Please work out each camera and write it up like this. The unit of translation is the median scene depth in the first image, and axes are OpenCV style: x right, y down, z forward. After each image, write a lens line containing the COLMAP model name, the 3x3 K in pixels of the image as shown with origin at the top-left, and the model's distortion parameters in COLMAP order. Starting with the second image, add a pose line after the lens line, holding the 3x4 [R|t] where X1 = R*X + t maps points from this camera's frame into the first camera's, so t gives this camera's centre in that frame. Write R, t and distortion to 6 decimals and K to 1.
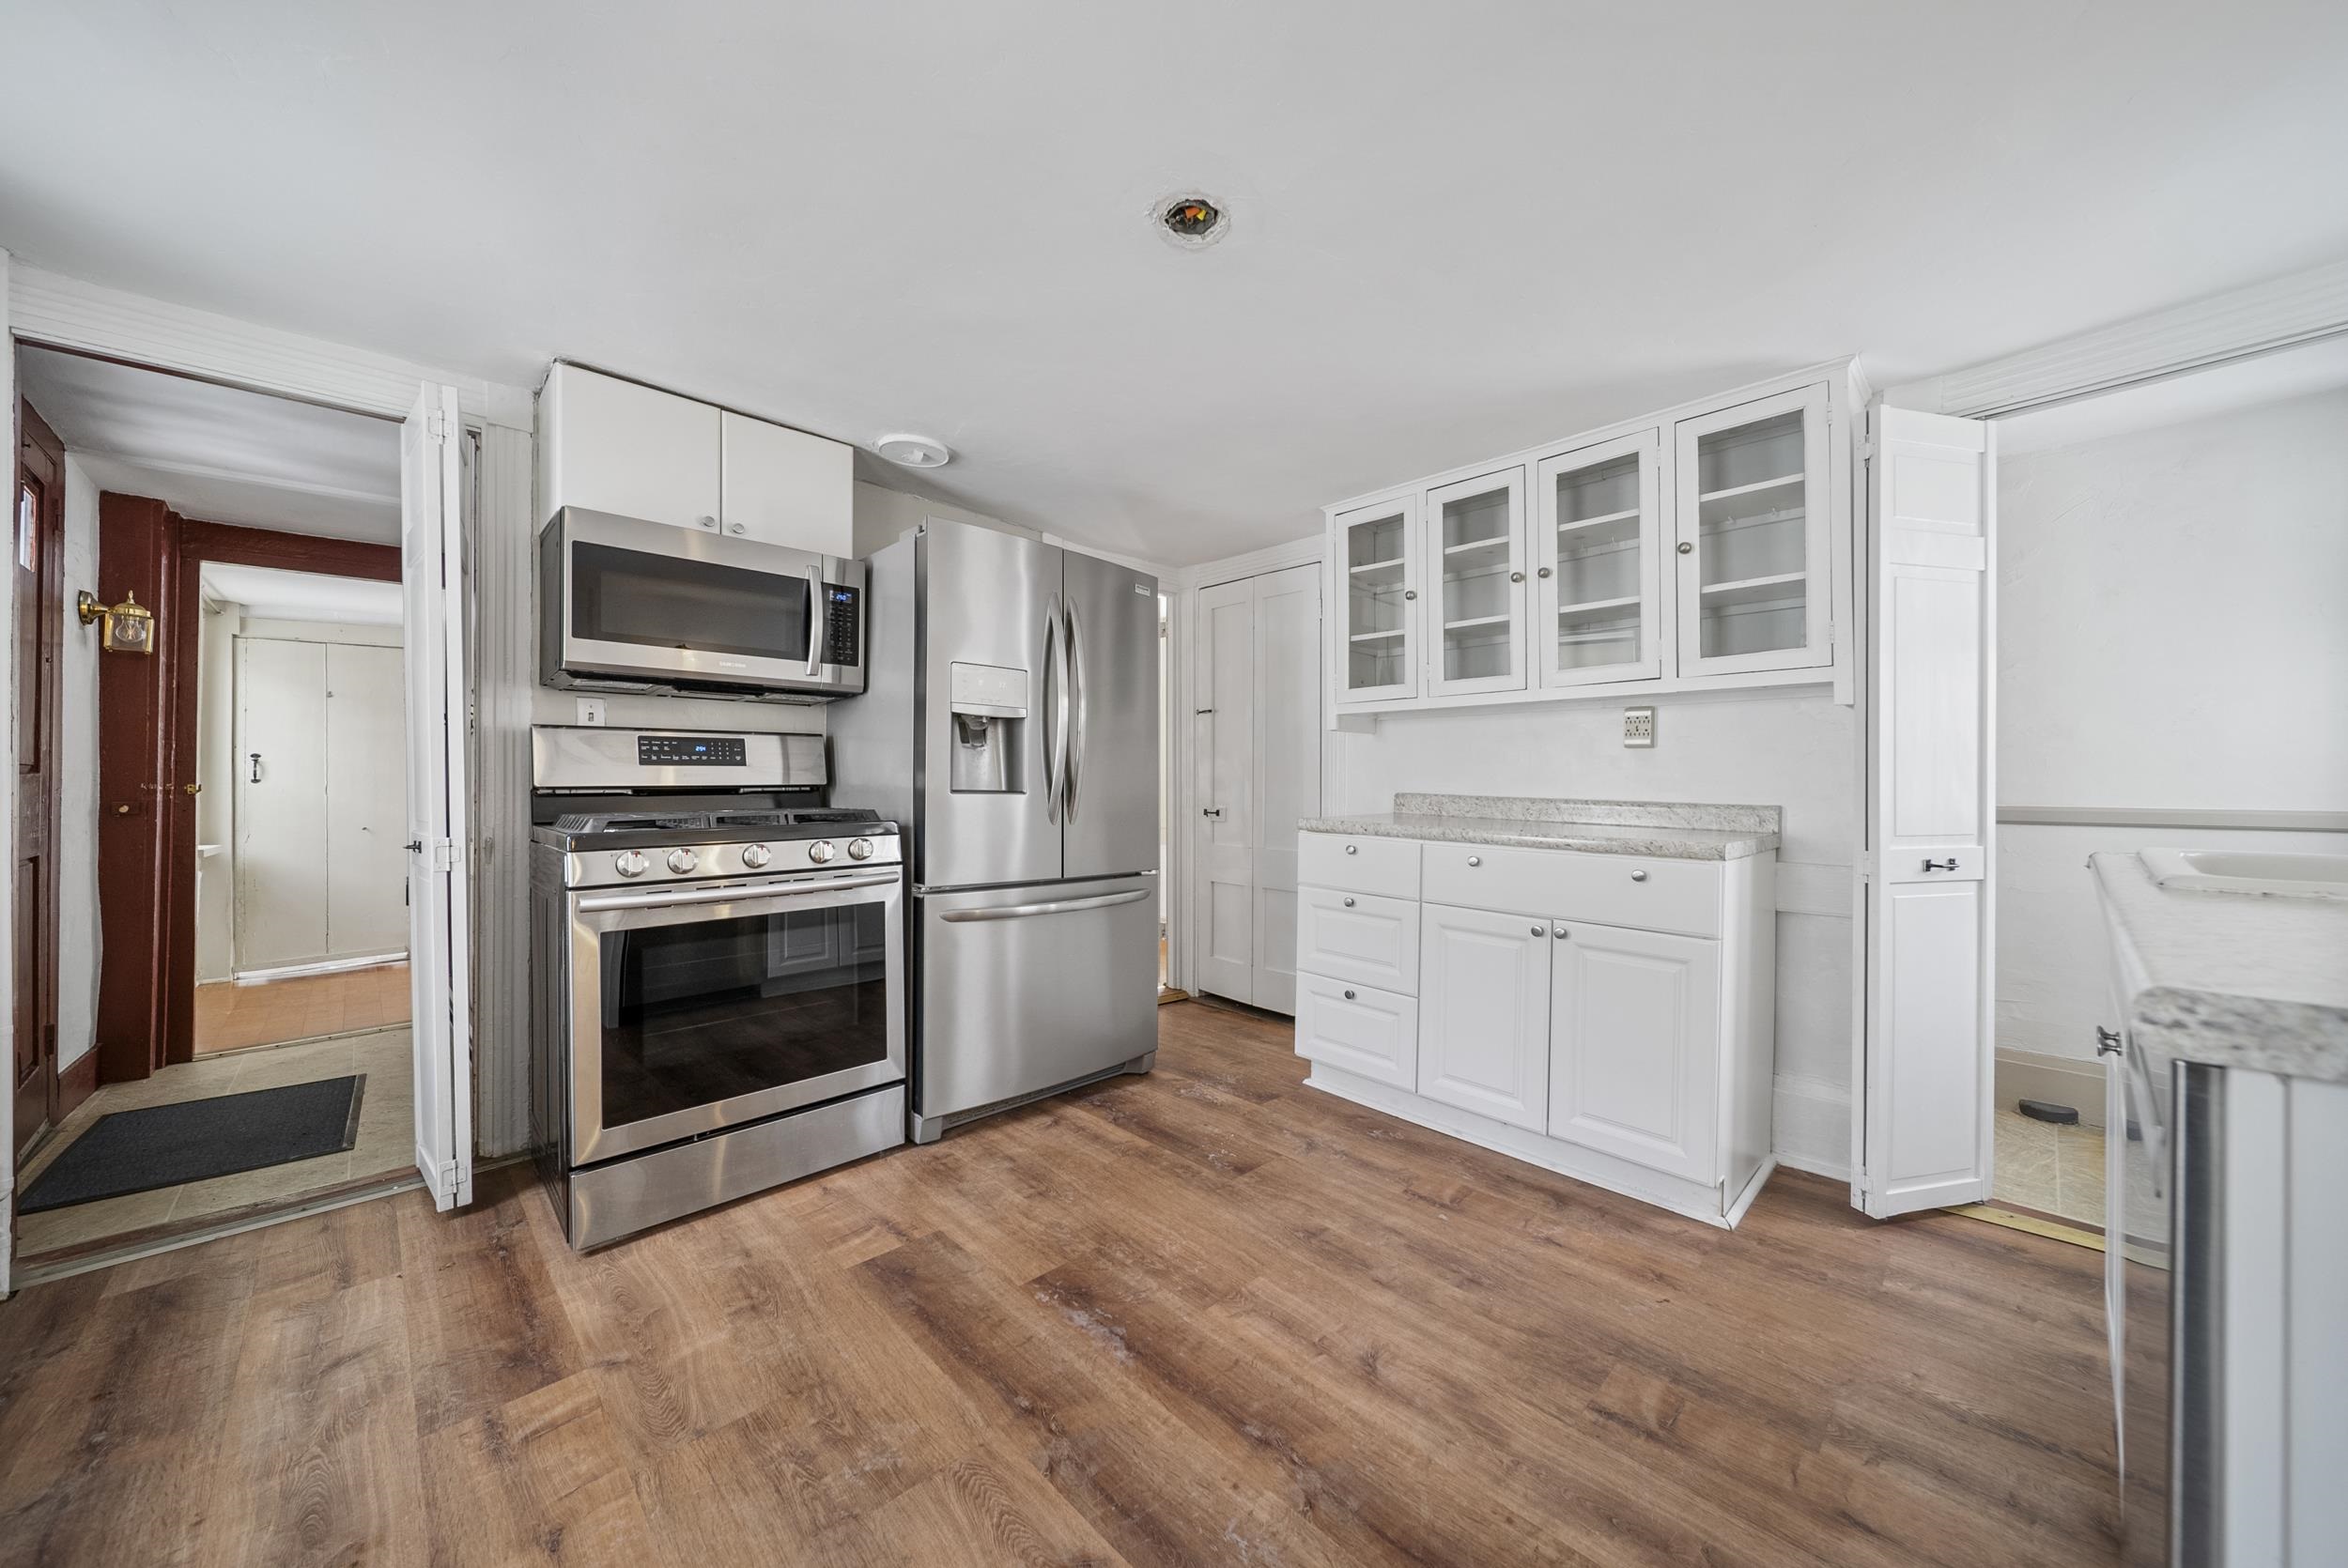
lens RADIAL K [[830.6, 0, 1165.5], [0, 830.6, 785.2], [0, 0, 1]] dist [-0.005341, -0.000330]
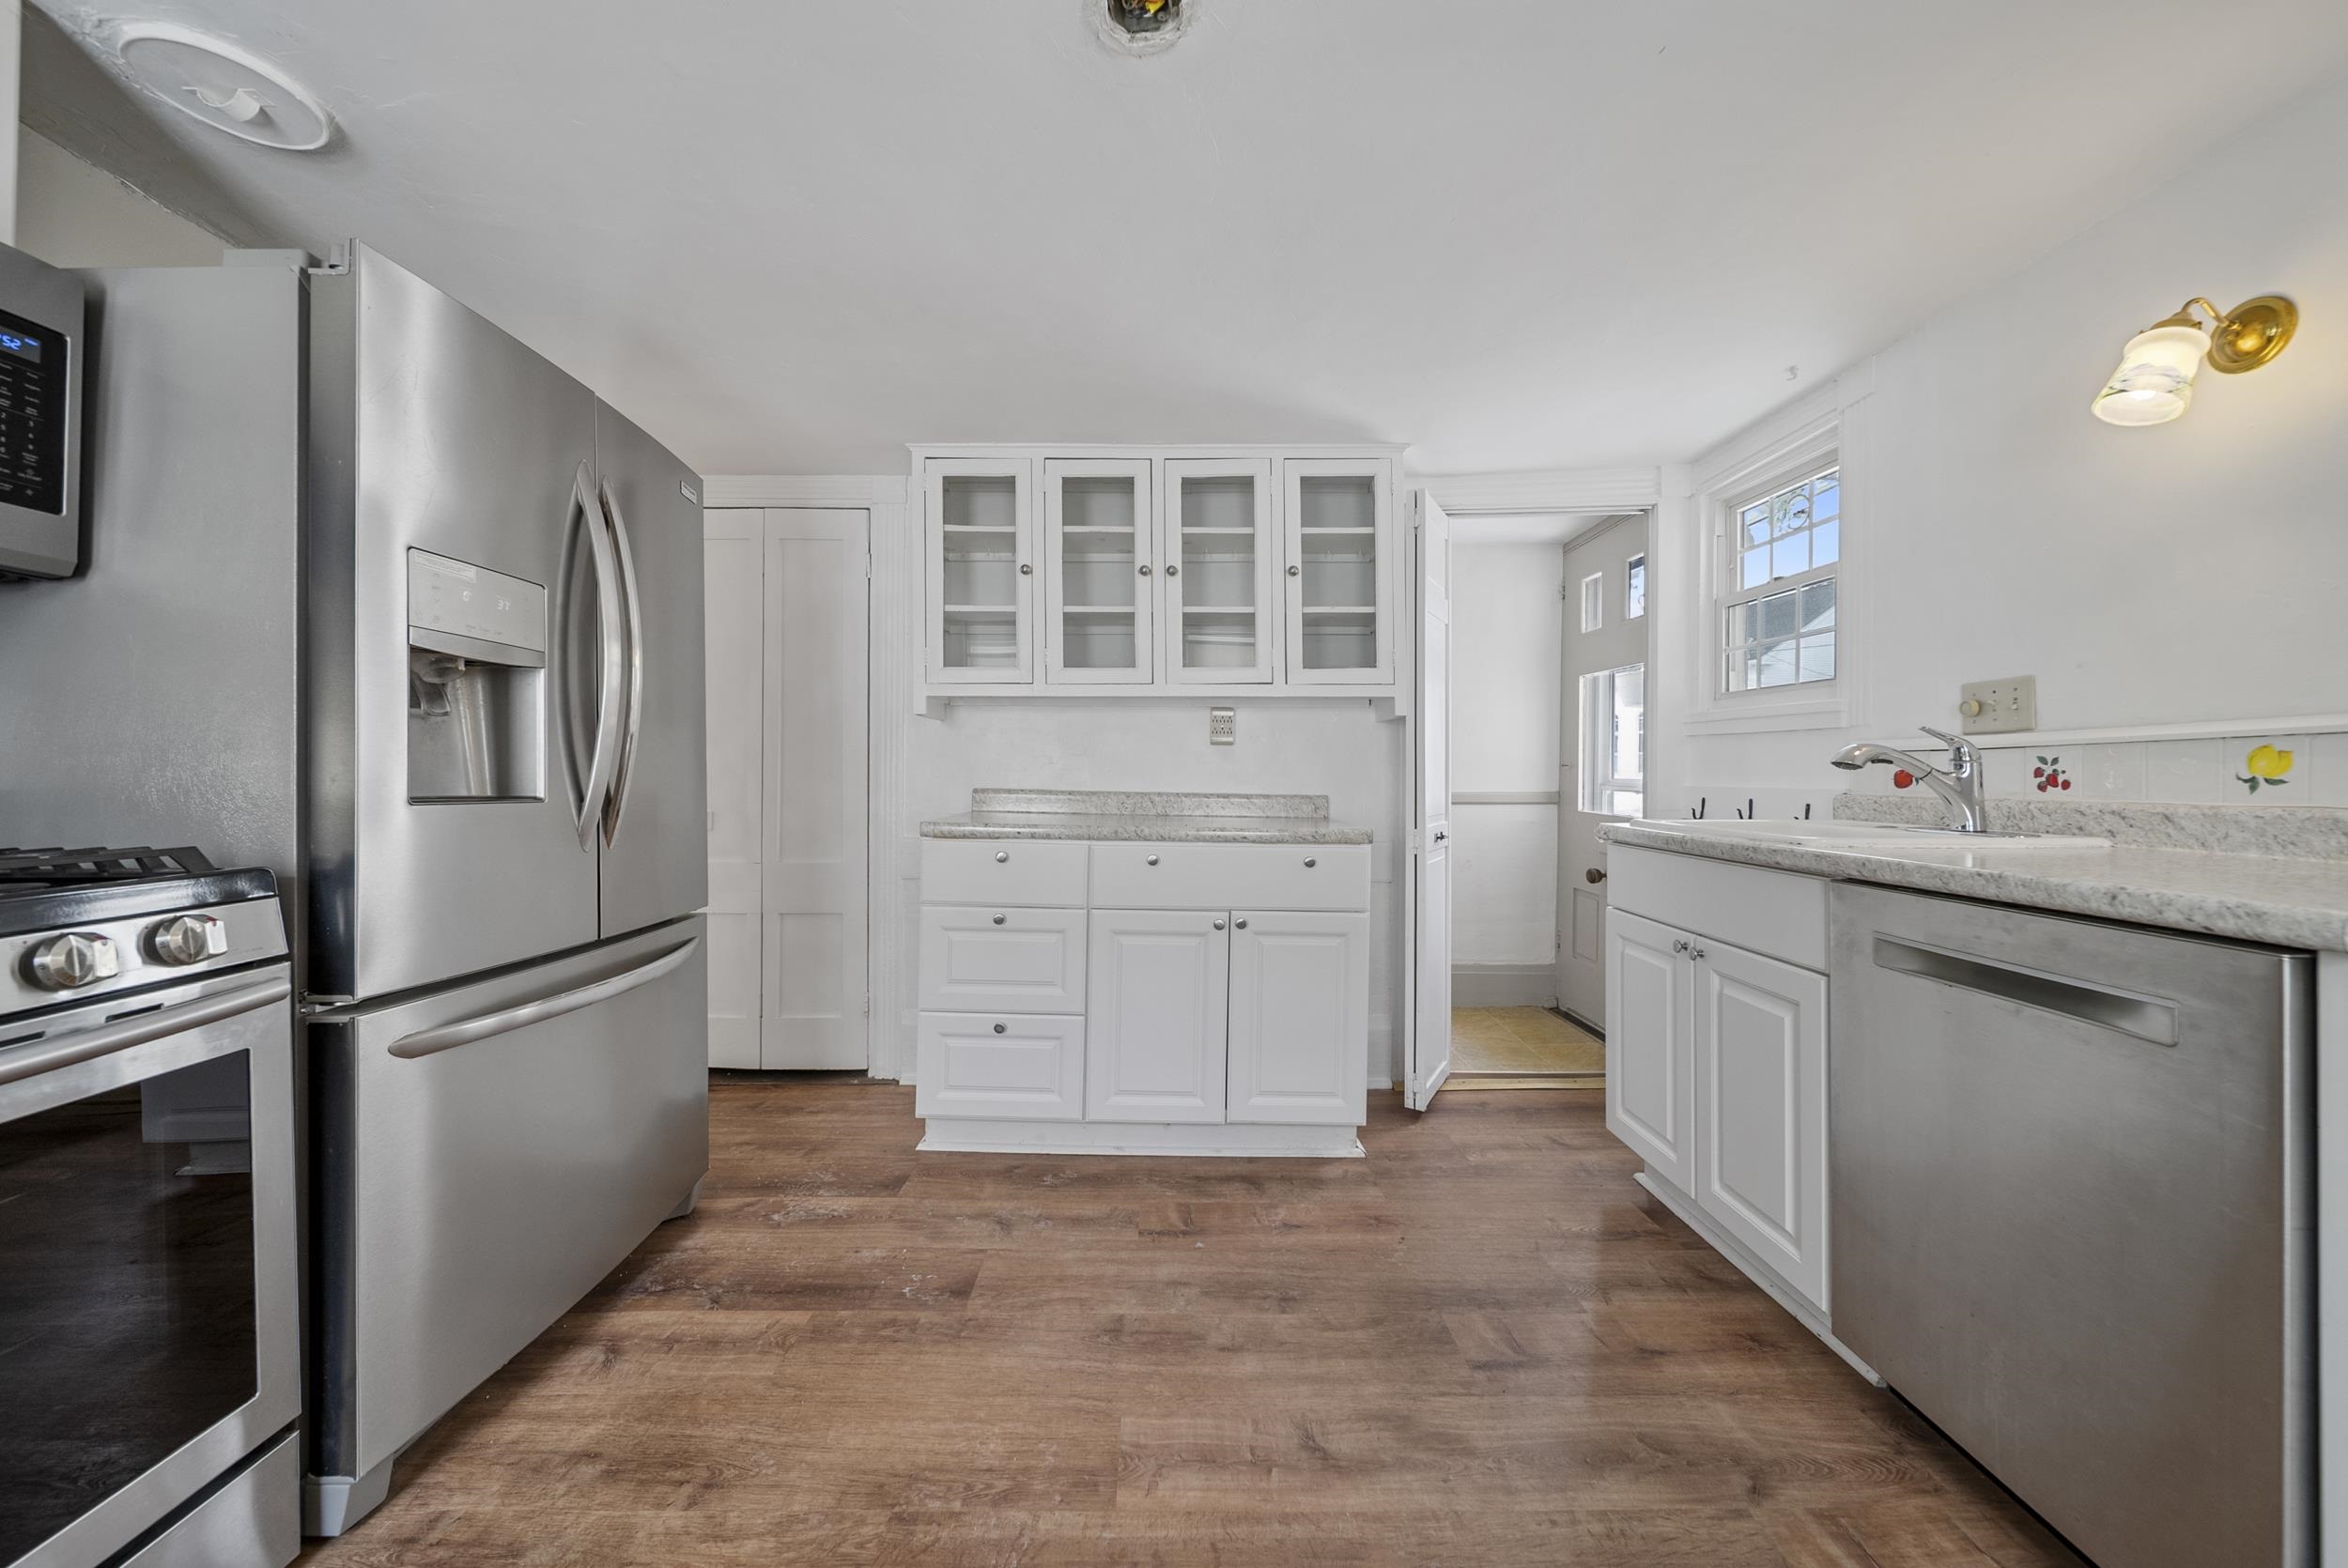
lens RADIAL K [[841.4, 0, 1165.8], [0, 841.4, 769.3], [0, 0, 1]] dist [-0.002454, -0.000438]
pose [[0.688967, 0.001222, 0.724792, -0.326650], [0.003971, 0.999977, -0.005460, -0.007299], [-0.724782, 0.006640, 0.688946, 0.324418]]
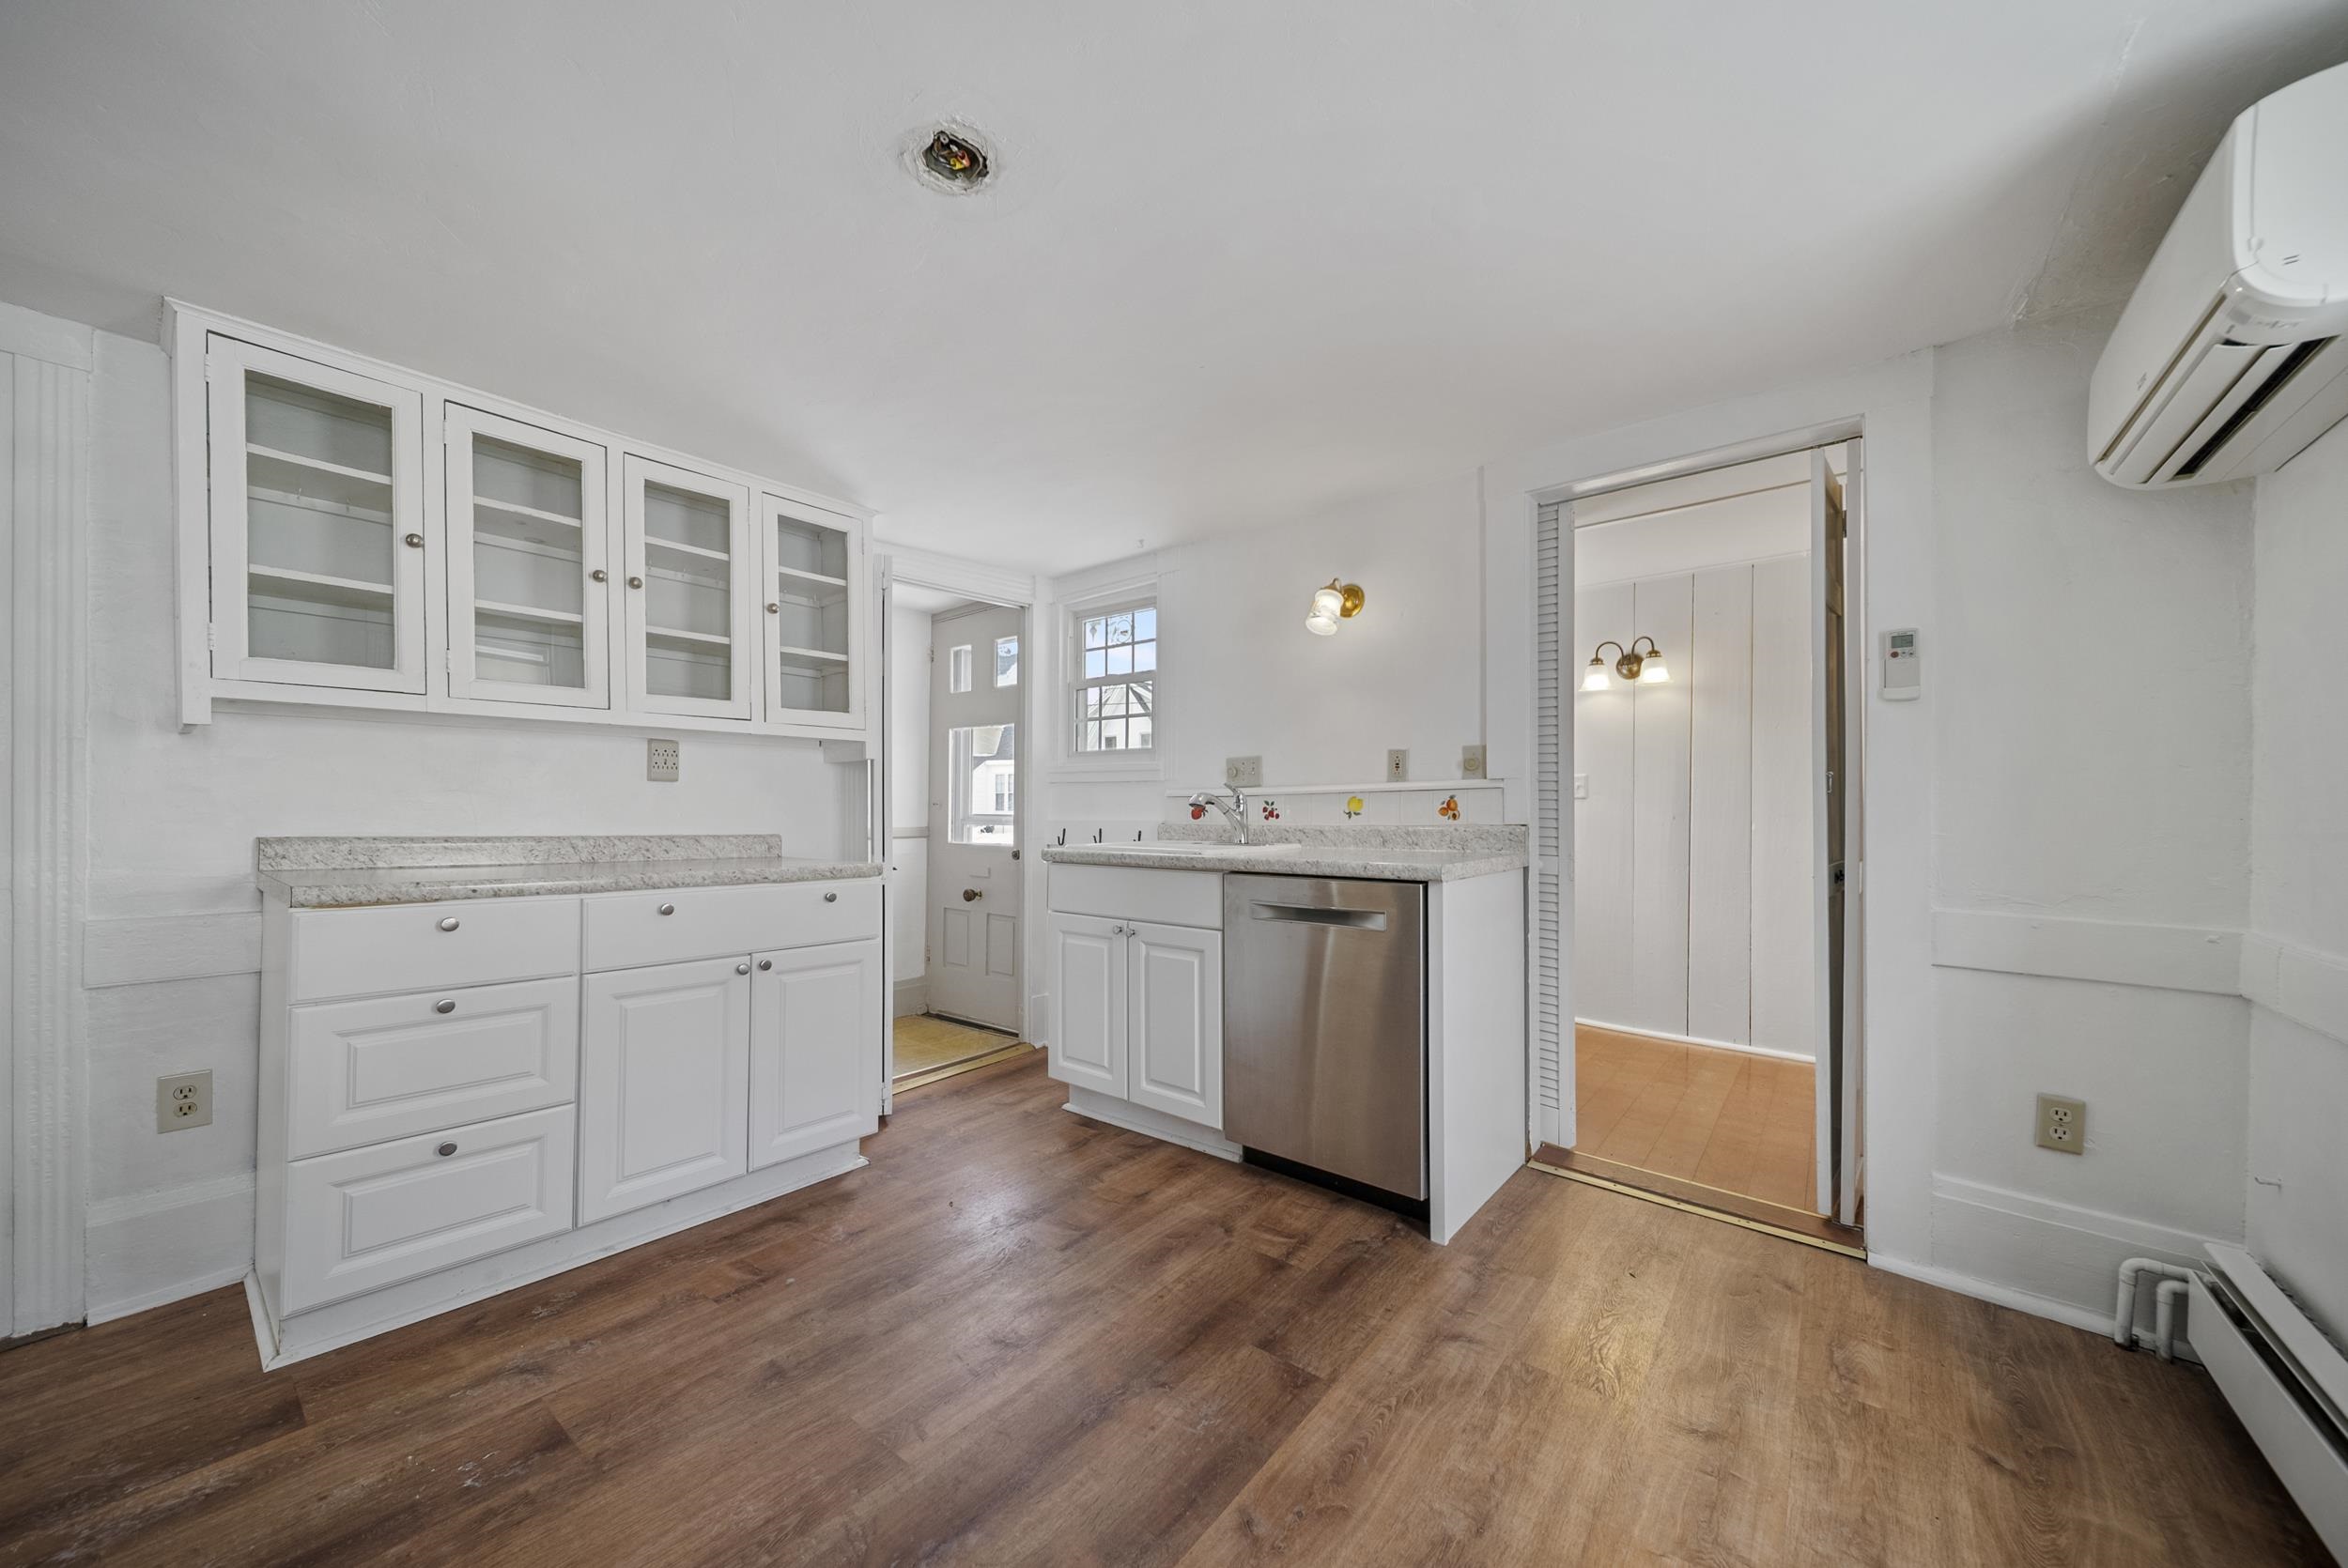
lens RADIAL K [[845.0, 0, 1177.9], [0, 845.0, 813.5], [0, 0, 1]] dist [-0.001082, -0.000294]
pose [[-0.137748, -0.007184, 0.990441, -0.581727], [0.007276, 0.999939, 0.008265, -0.011387], [-0.990441, 0.008345, -0.137687, 0.601361]]
